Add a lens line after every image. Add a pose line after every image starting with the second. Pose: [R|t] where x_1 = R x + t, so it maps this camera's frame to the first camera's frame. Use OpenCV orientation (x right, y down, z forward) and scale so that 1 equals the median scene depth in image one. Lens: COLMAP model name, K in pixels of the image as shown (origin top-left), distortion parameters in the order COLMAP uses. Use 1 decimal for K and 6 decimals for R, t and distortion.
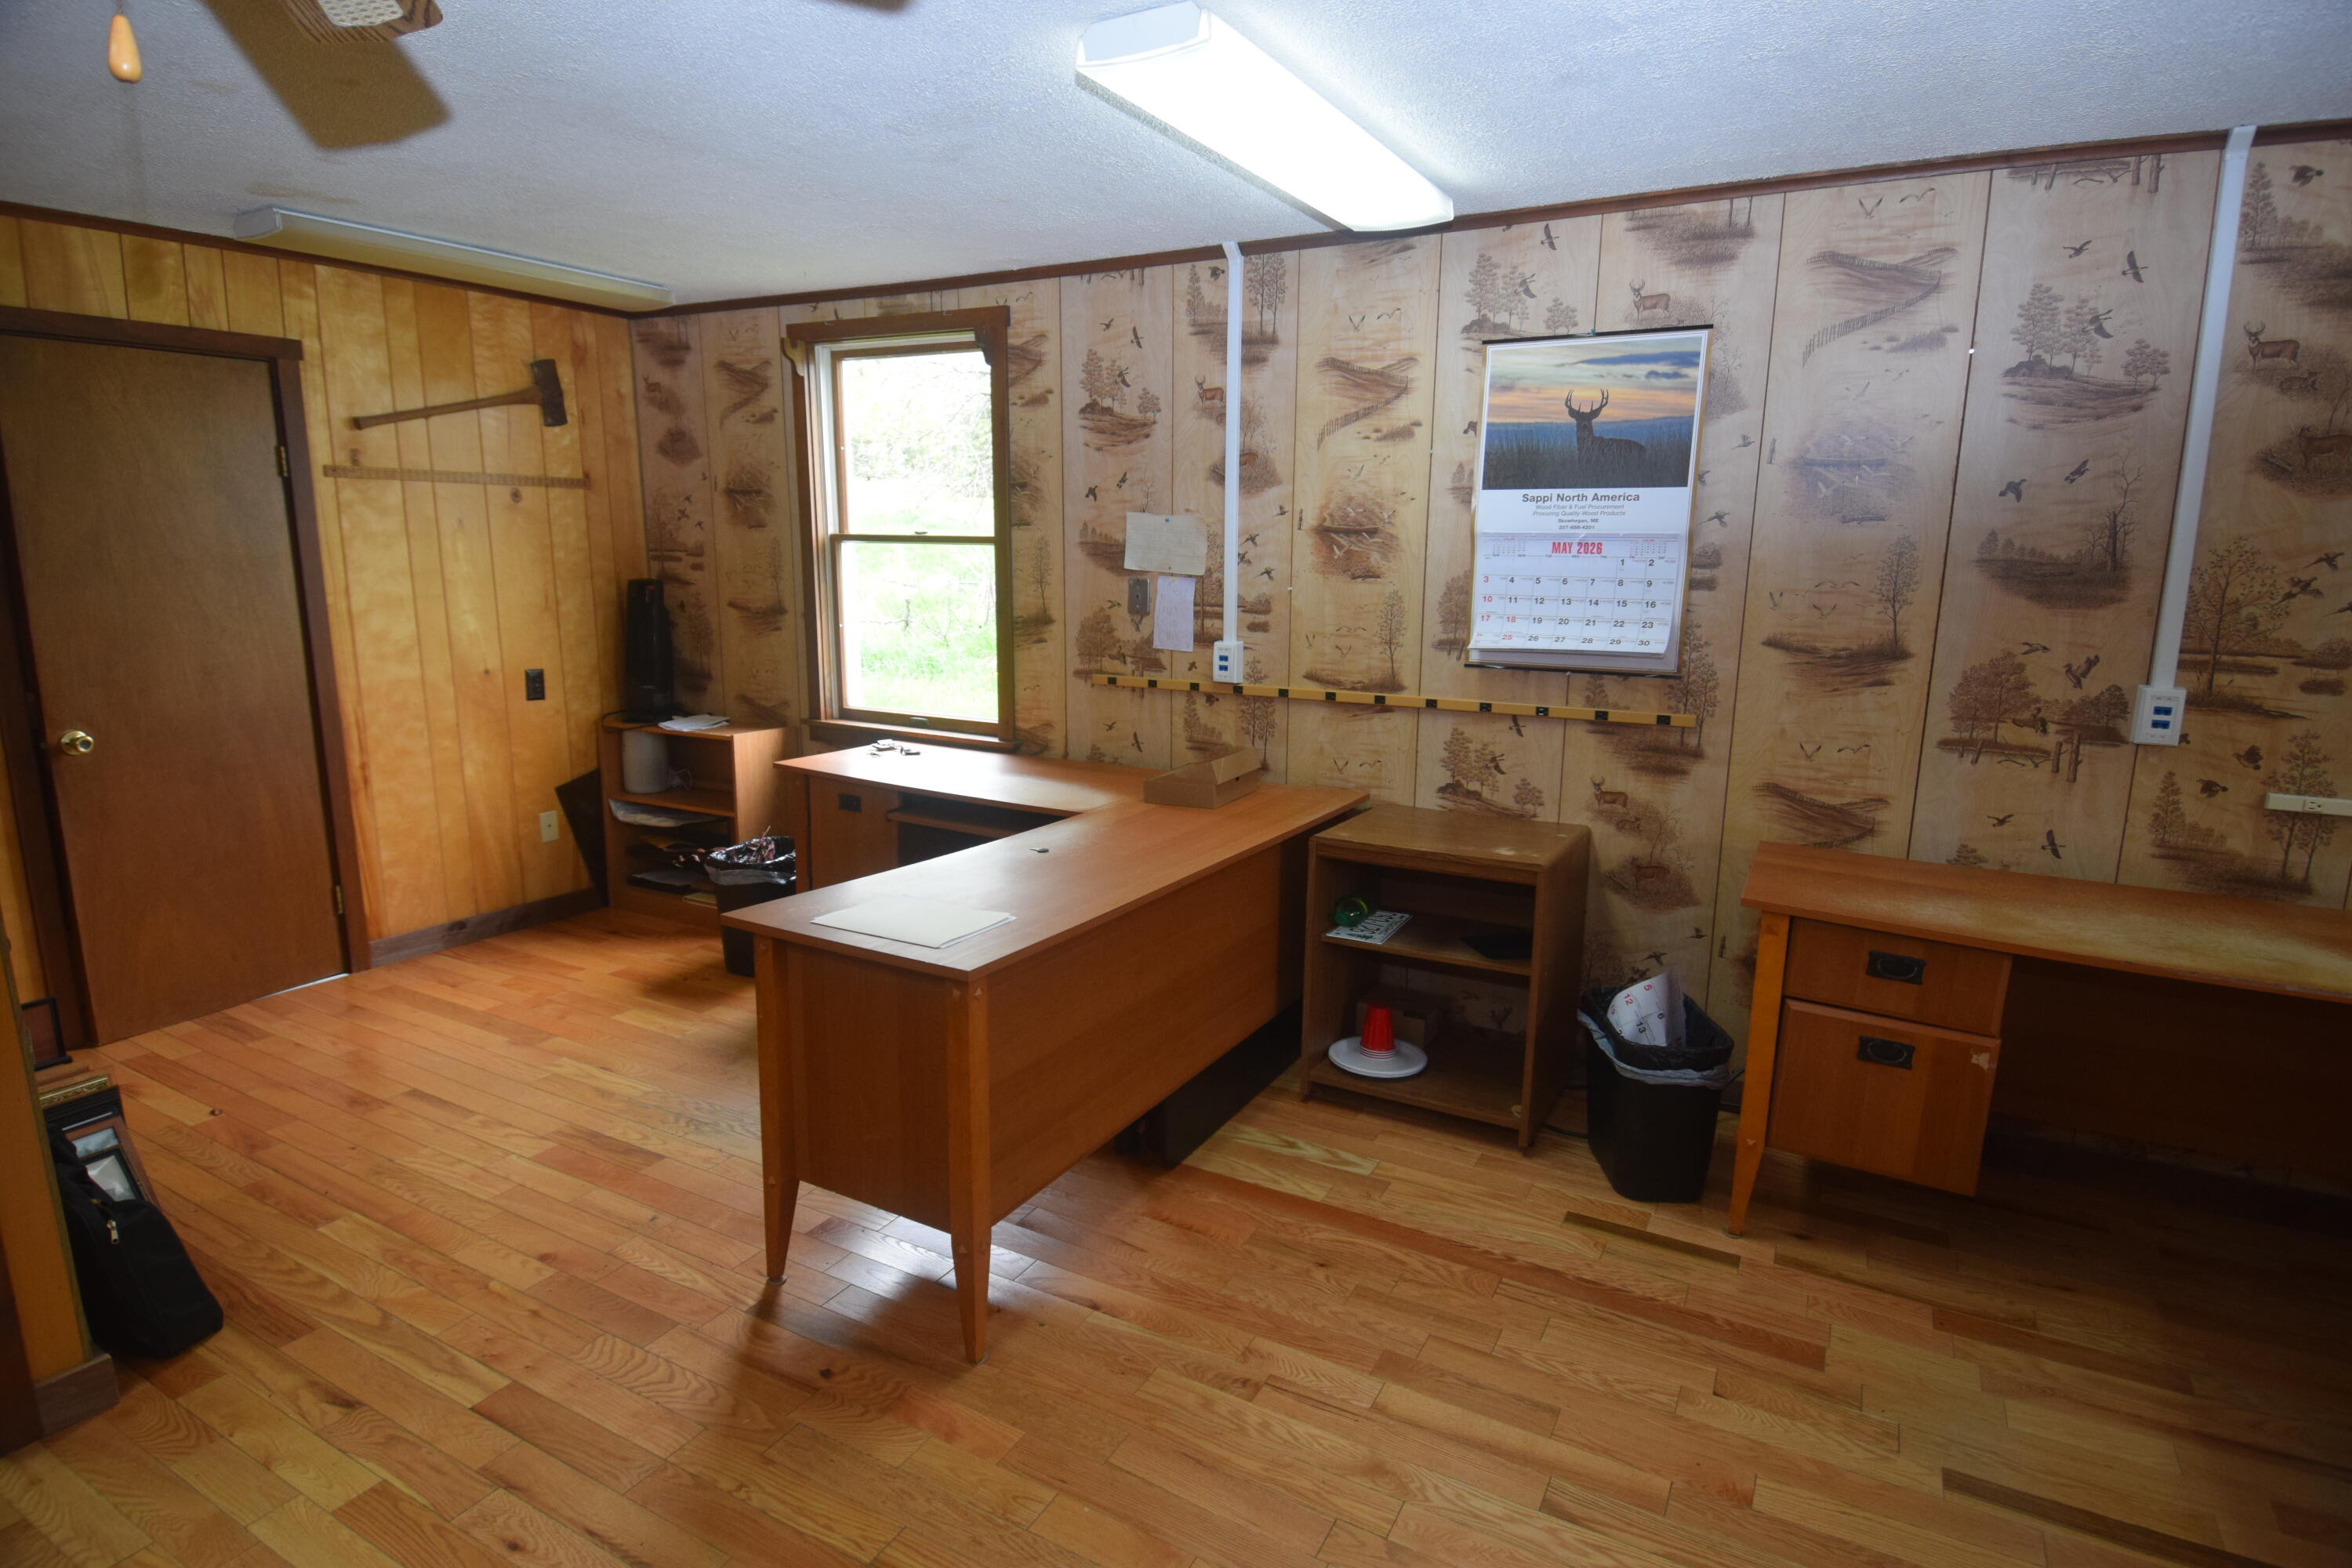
lens RADIAL K [[1139.7, 0, 1176.0], [0, 1139.7, 784.0], [0, 0, 1]] dist [-0.017470, -0.000816]
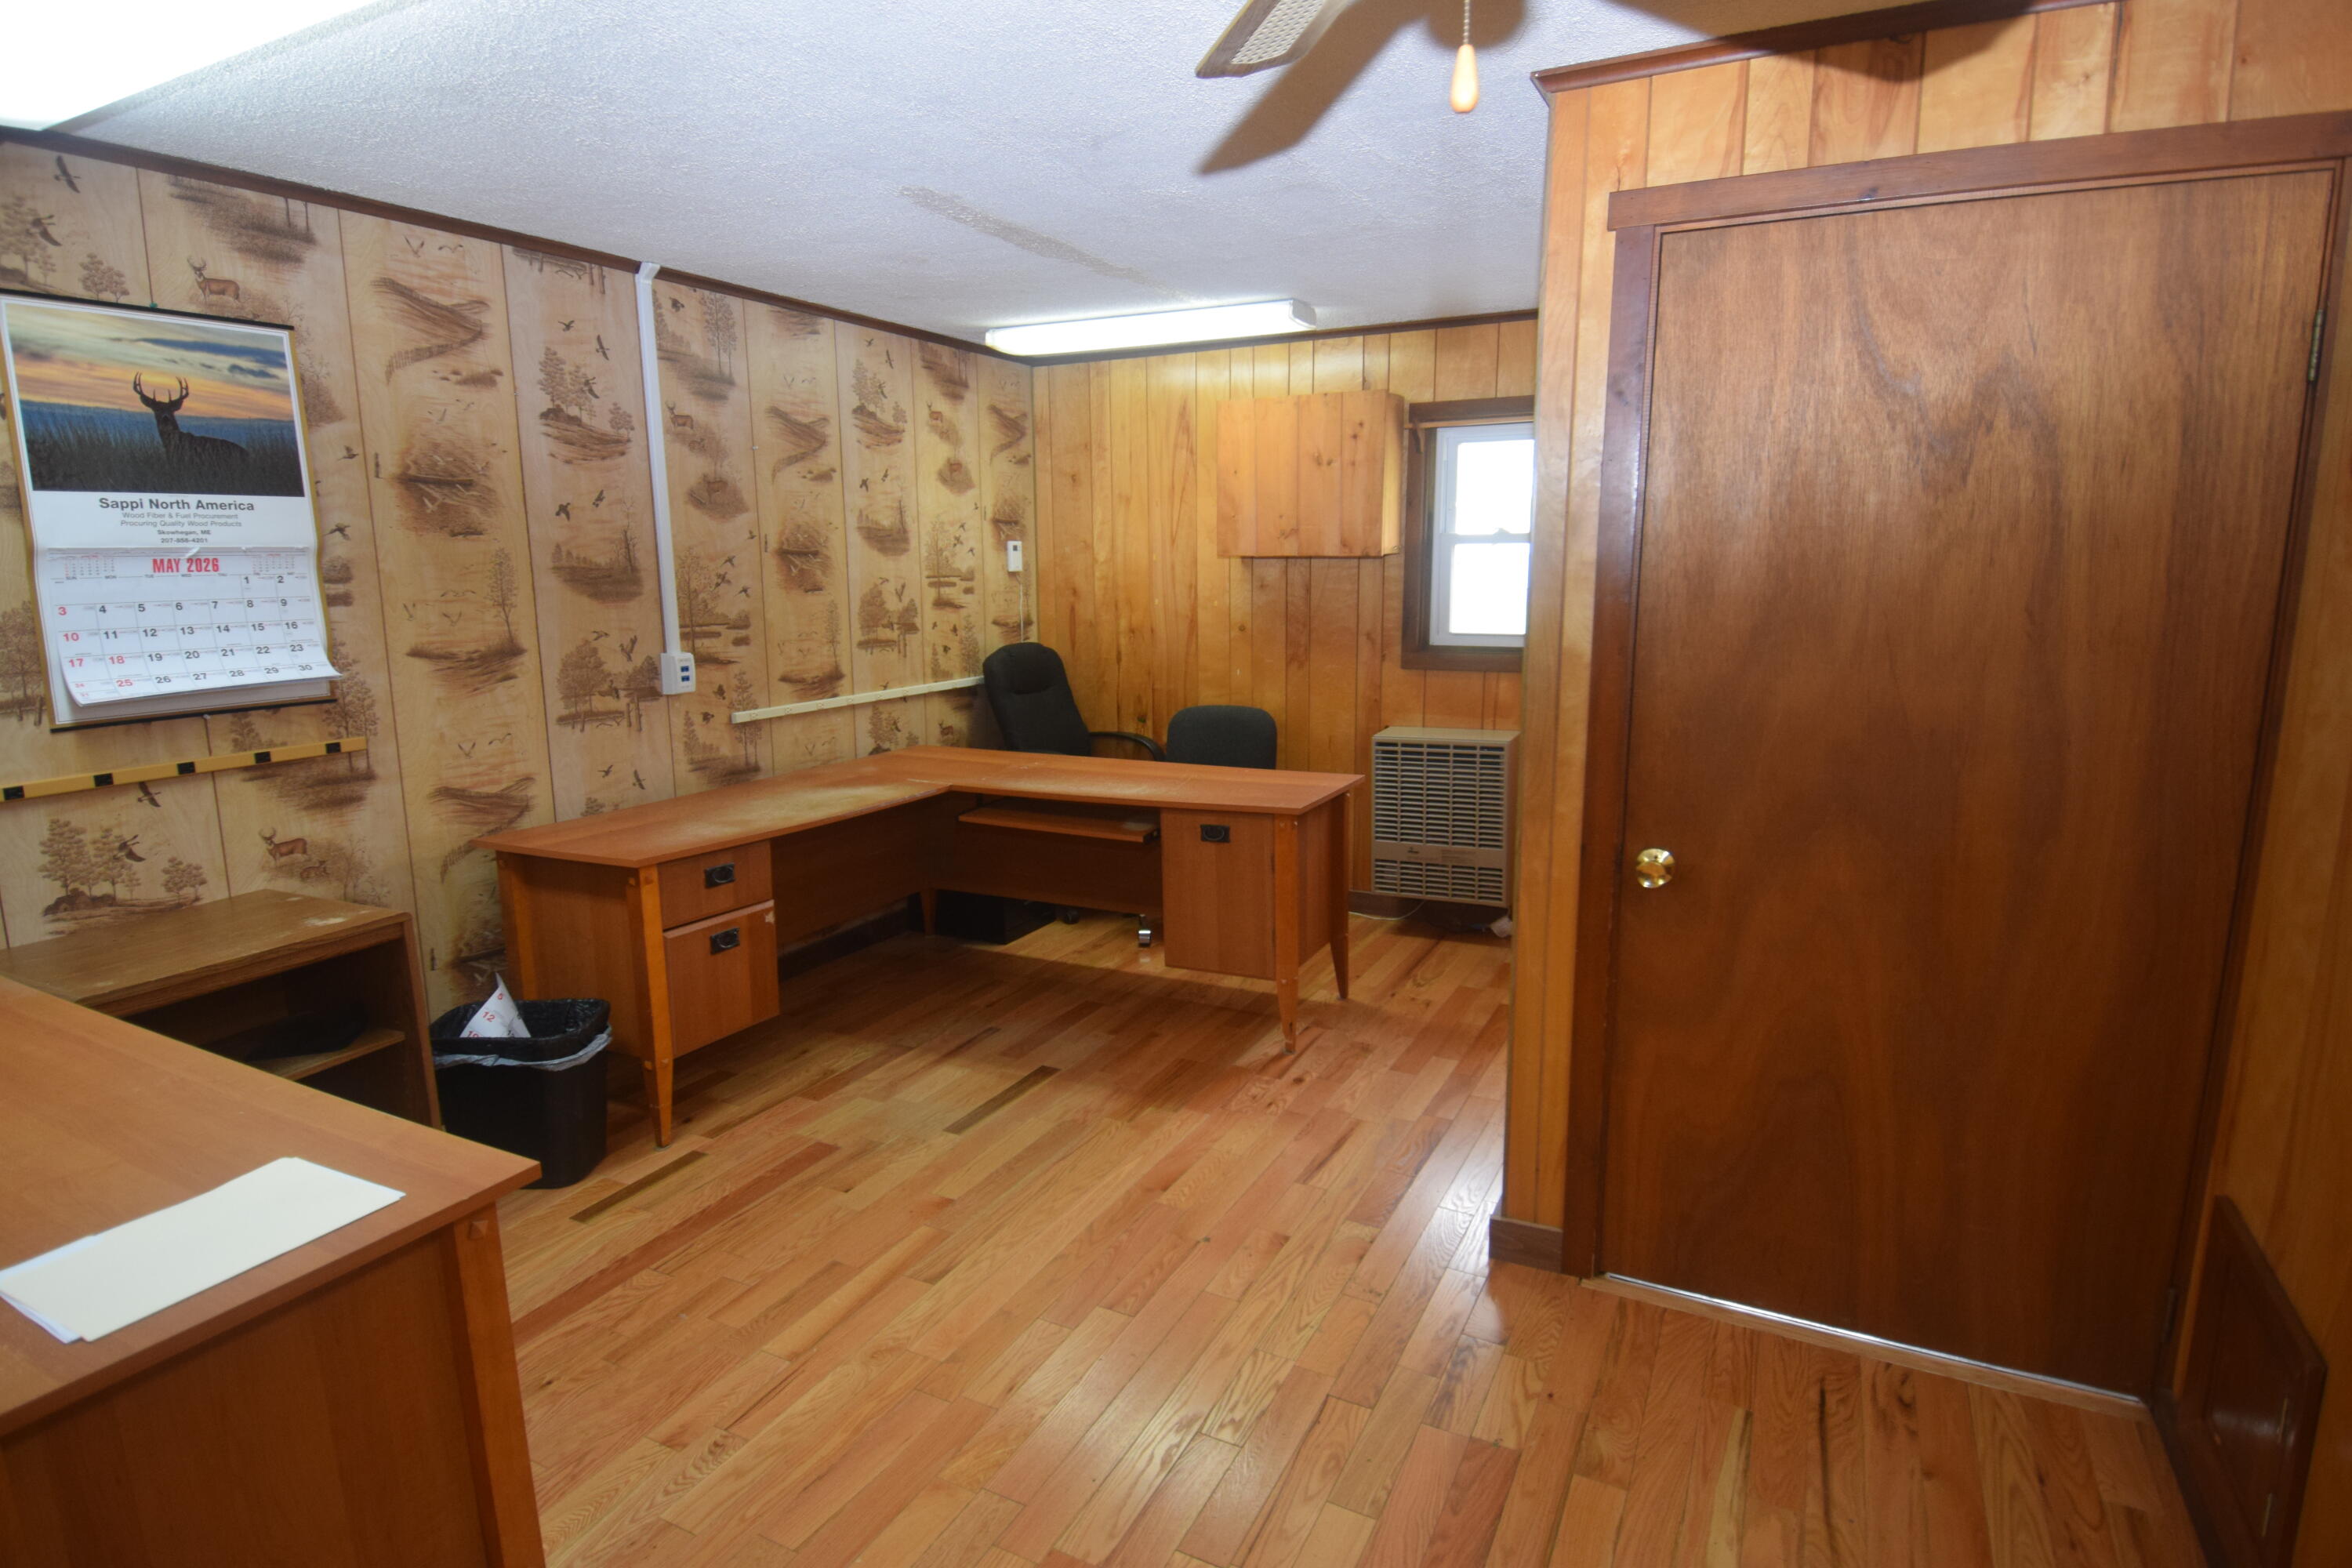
lens RADIAL K [[1248.8, 0, 1180.9], [0, 1248.8, 774.0], [0, 0, 1]] dist [0.052350, -0.050264]
pose [[-0.022126, -0.181876, 0.983072, -0.647876], [0.213237, 0.959828, 0.182375, -0.082953], [-0.976750, 0.213663, 0.017546, 0.340483]]
